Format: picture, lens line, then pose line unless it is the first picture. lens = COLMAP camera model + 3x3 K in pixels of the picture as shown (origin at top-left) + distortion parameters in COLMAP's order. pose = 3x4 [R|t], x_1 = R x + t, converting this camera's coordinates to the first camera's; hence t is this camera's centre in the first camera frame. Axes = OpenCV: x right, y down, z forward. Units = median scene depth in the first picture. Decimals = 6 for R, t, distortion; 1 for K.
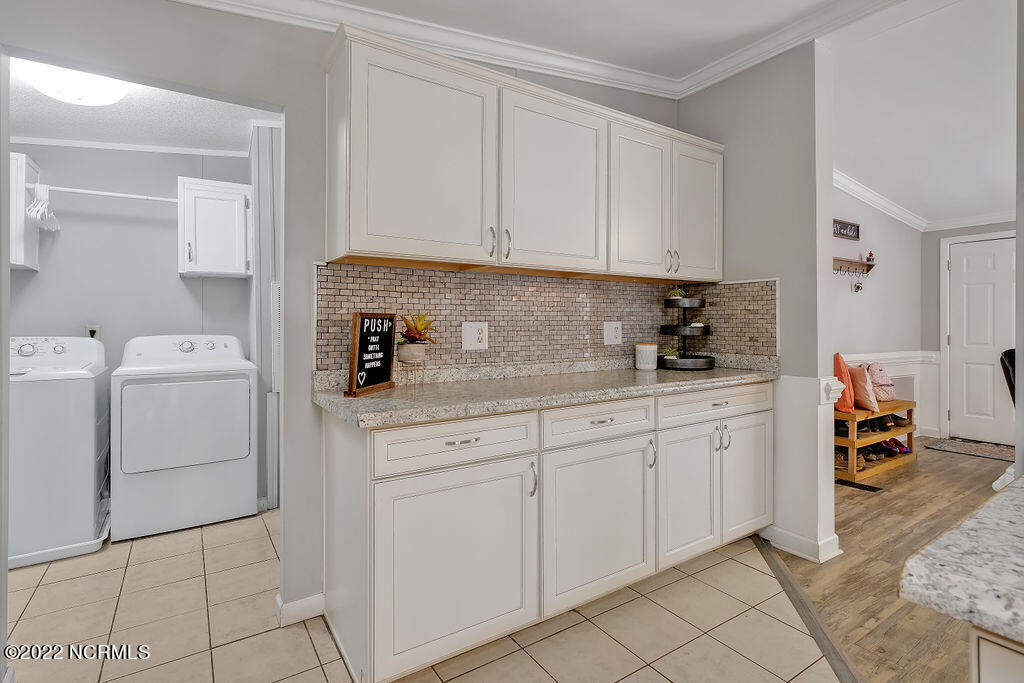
lens RADIAL K [[493.3, 0, 510.4], [0, 493.3, 323.0], [0, 0, 1]] dist [0.001611, 0.000210]
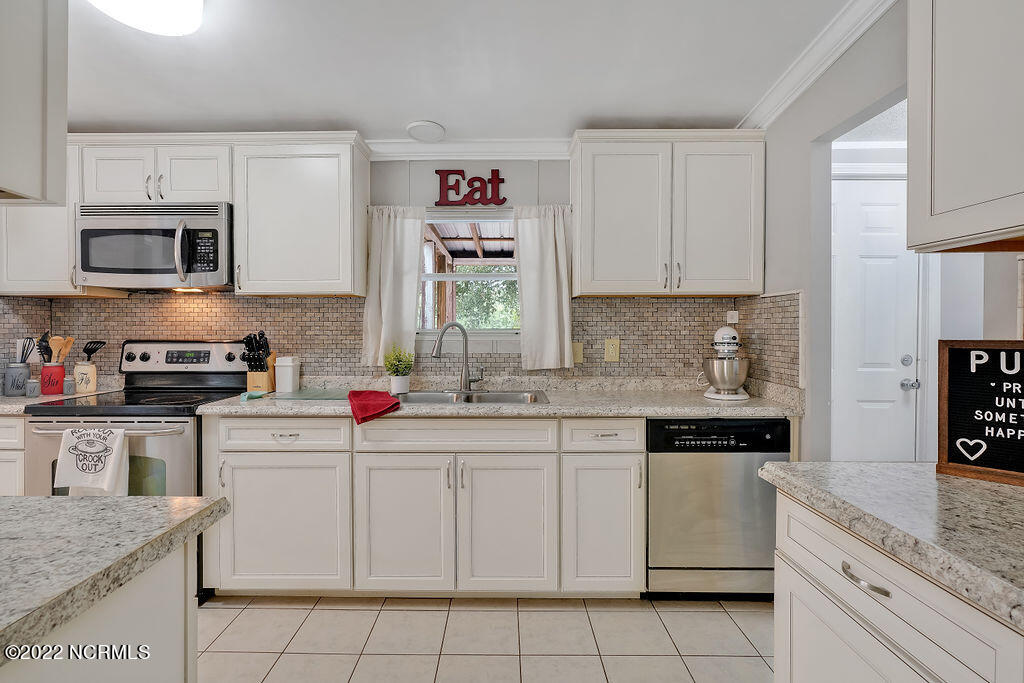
lens RADIAL K [[502.8, 0, 496.4], [0, 502.8, 334.5], [0, 0, 1]] dist [0.003782, 0.001256]
pose [[-0.553566, 0.012195, -0.832716, 0.527983], [0.003550, 0.999918, 0.012284, -0.037629], [0.832798, 0.003844, -0.553564, 0.843970]]
